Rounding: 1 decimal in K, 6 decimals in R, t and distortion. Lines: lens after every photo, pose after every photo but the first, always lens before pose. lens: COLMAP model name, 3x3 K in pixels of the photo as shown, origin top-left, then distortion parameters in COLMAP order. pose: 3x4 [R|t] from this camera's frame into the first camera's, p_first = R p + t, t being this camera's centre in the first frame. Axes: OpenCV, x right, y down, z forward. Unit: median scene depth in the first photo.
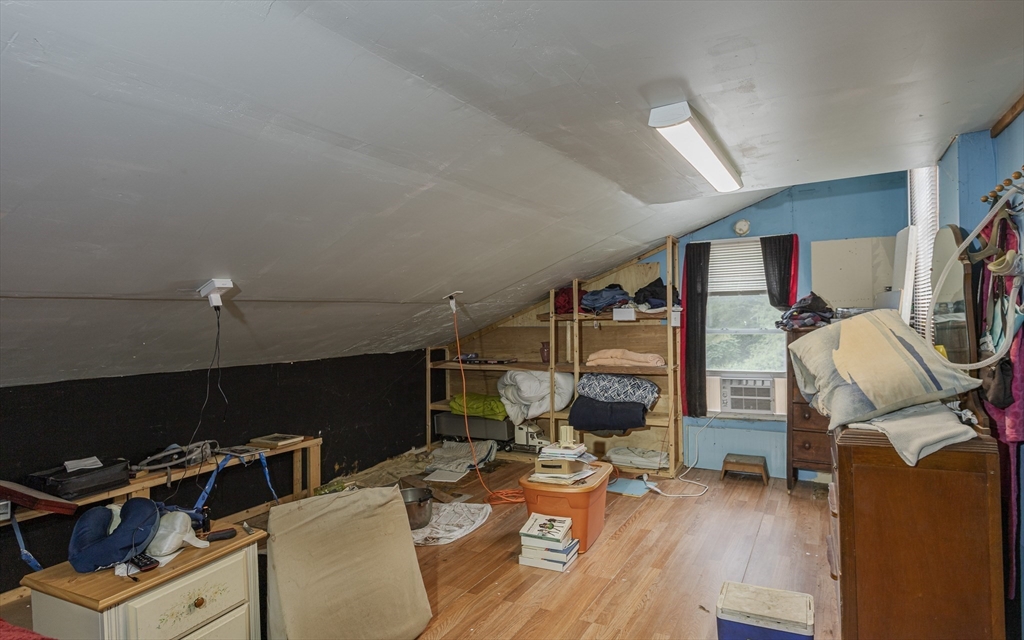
lens RADIAL K [[566.3, 0, 512.0], [0, 566.3, 320.0], [0, 0, 1]] dist [-0.002092, -0.000399]
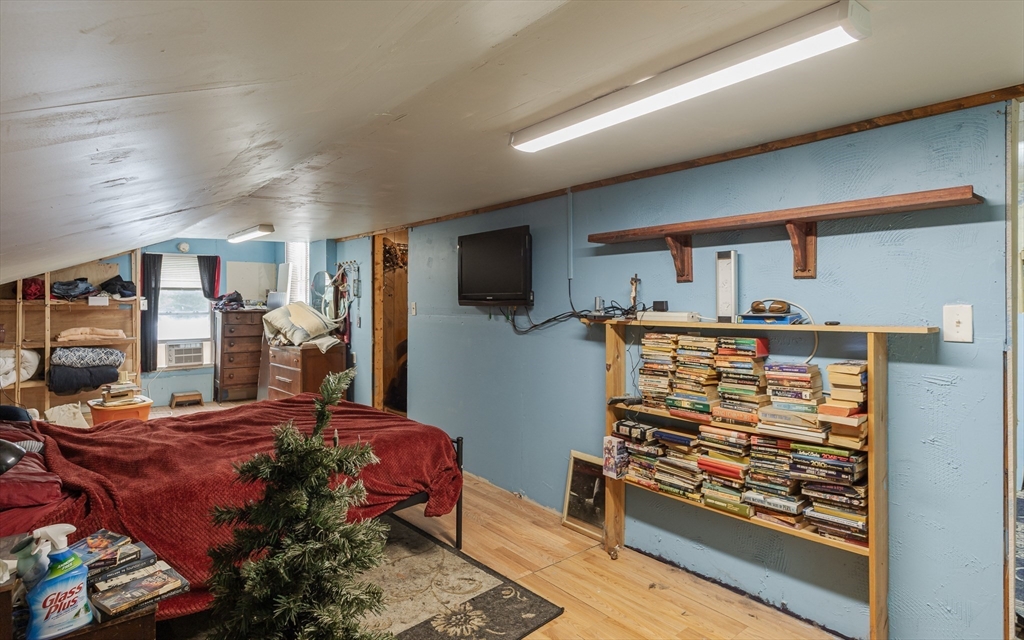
lens RADIAL K [[543.6, 0, 512.6], [0, 543.6, 295.3], [0, 0, 1]] dist [0.001208, 0.000232]
pose [[0.373209, 0.028128, 0.927321, -0.634969], [-0.001240, 0.999555, -0.029820, 0.013450], [-0.927746, 0.009979, 0.373078, -0.399809]]
